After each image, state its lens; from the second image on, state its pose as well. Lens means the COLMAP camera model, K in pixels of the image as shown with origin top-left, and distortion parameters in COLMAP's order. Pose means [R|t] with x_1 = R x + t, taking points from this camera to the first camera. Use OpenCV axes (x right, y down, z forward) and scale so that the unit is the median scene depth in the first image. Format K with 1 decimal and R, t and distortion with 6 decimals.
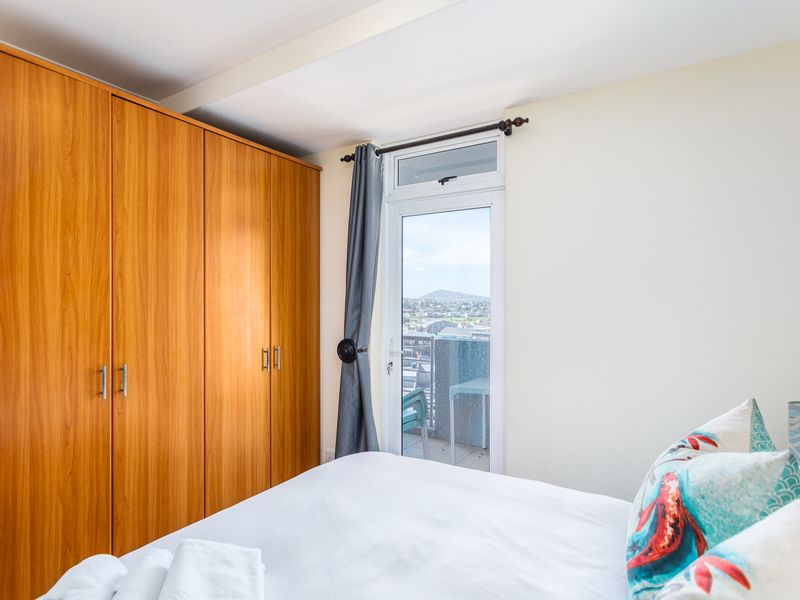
lens RADIAL K [[447.7, 0, 401.7], [0, 447.7, 300.9], [0, 0, 1]] dist [0.006343, 0.000987]
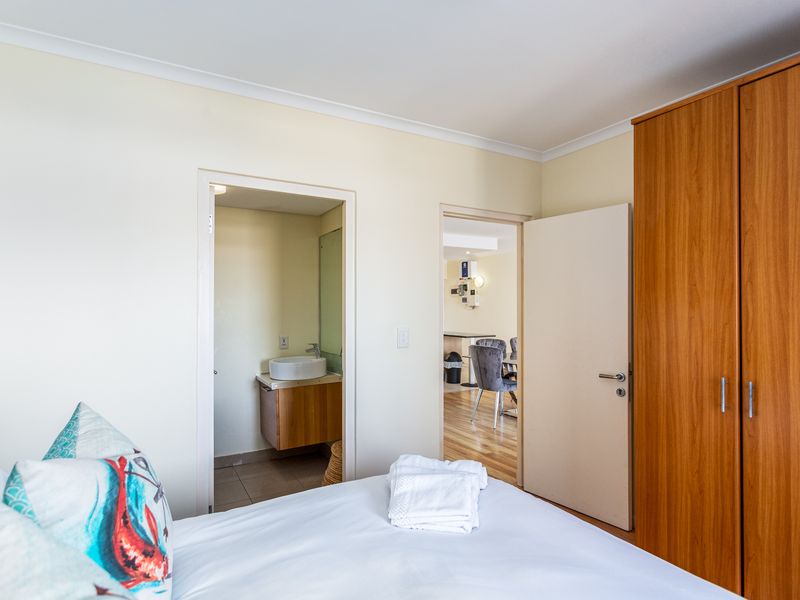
lens RADIAL K [[447.7, 0, 400.0], [0, 447.7, 303.8], [0, 0, 1]] dist [0.006343, 0.000987]
pose [[-0.481425, -0.010074, -0.876429, 0.528755], [0.001665, 0.999922, -0.012408, -0.001788], [0.876486, -0.007433, -0.481371, 0.883178]]
